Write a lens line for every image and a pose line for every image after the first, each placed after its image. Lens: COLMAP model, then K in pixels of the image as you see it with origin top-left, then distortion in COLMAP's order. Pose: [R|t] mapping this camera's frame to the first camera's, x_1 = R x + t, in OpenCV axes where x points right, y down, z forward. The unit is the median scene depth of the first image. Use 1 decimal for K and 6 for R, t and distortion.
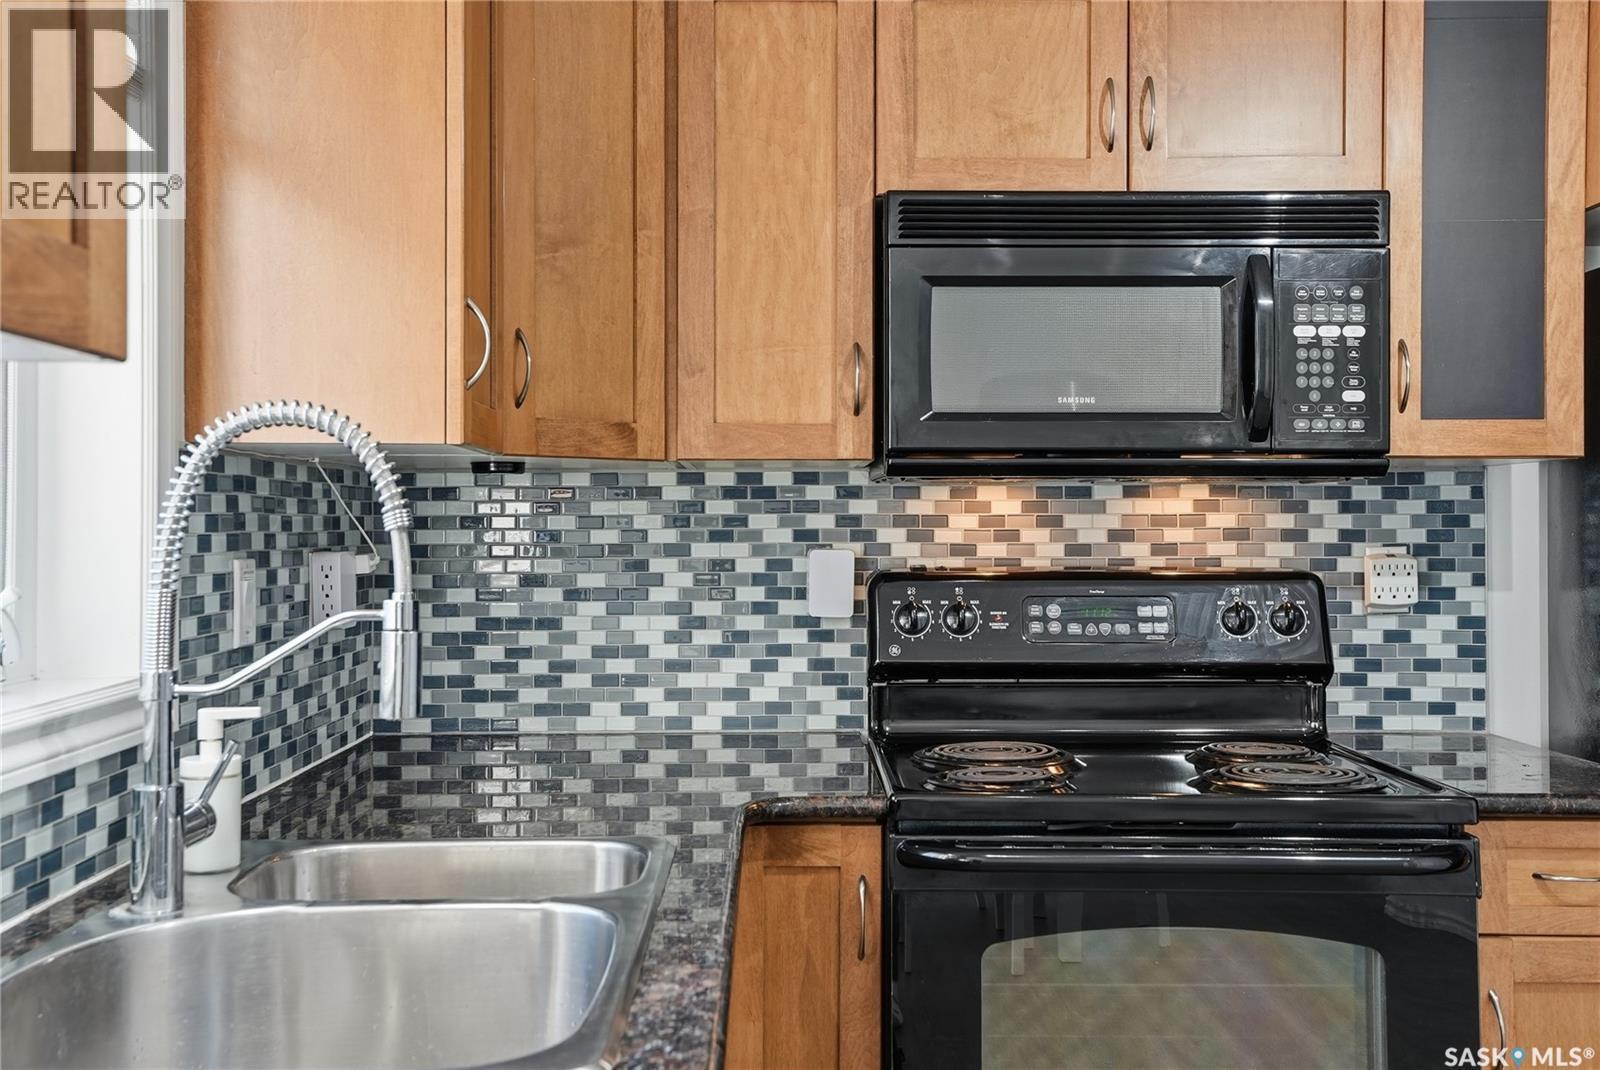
lens RADIAL K [[1576.3, 0, 785.6], [0, 1576.3, 516.1], [0, 0, 1]] dist [0.054742, 0.007292]
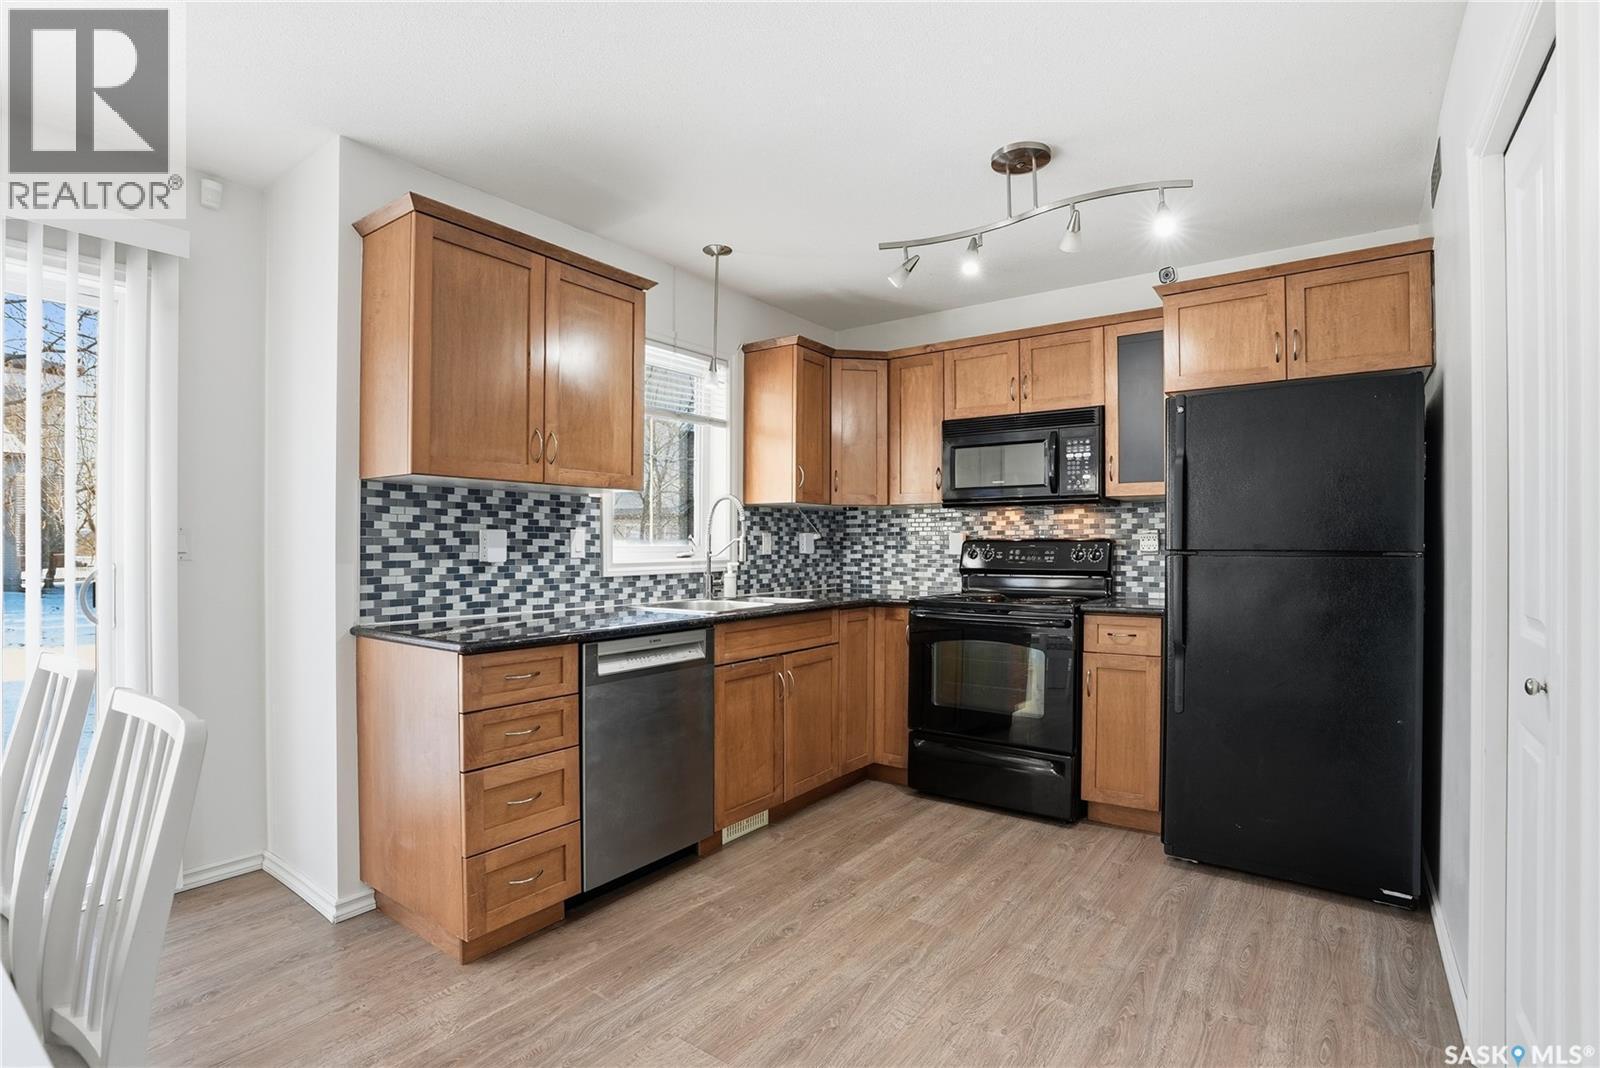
lens RADIAL K [[768.4, 0, 788.4], [0, 768.4, 548.0], [0, 0, 1]] dist [-0.066168, 0.025216]
pose [[0.797714, 0.002469, -0.603031, 0.667795], [0.002227, 0.999973, 0.007041, 0.039450], [0.603032, -0.006960, 0.797687, -0.398372]]
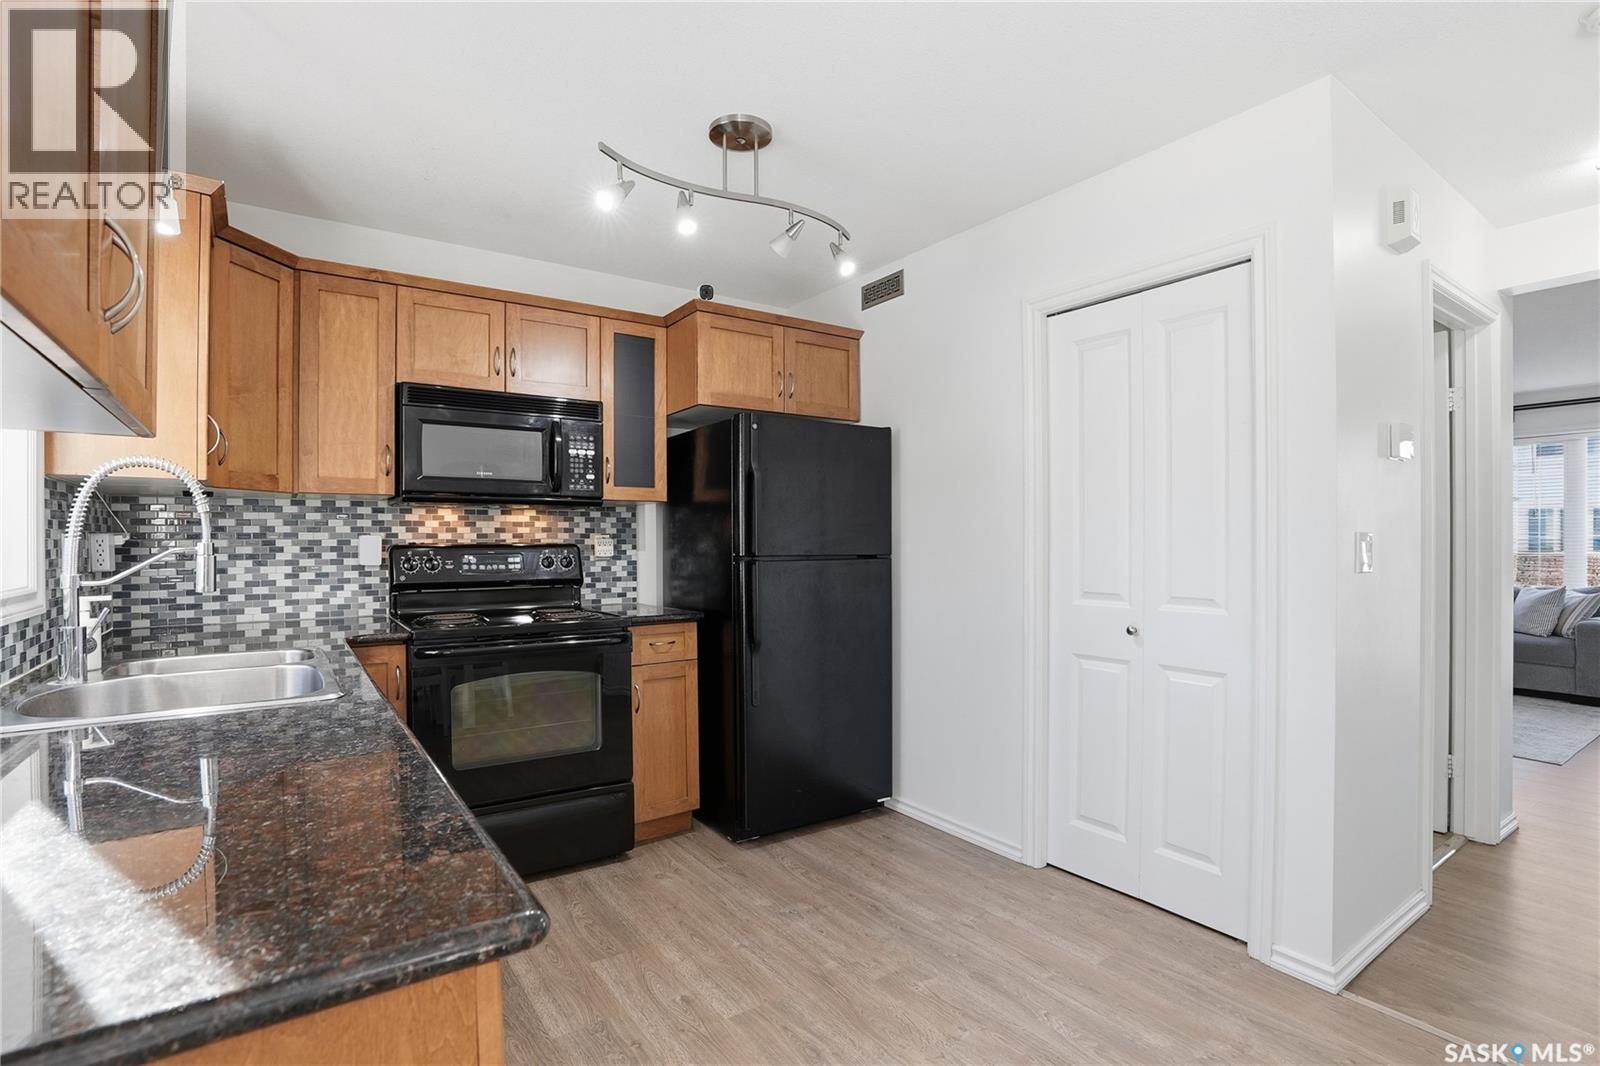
lens RADIAL K [[768.4, 0, 788.4], [0, 768.4, 547.0], [0, 0, 1]] dist [-0.066168, 0.025216]
pose [[0.827615, -0.005588, 0.561269, -0.081686], [0.000268, 0.999954, 0.009561, 0.027426], [-0.561297, -0.007762, 0.827578, -0.230743]]
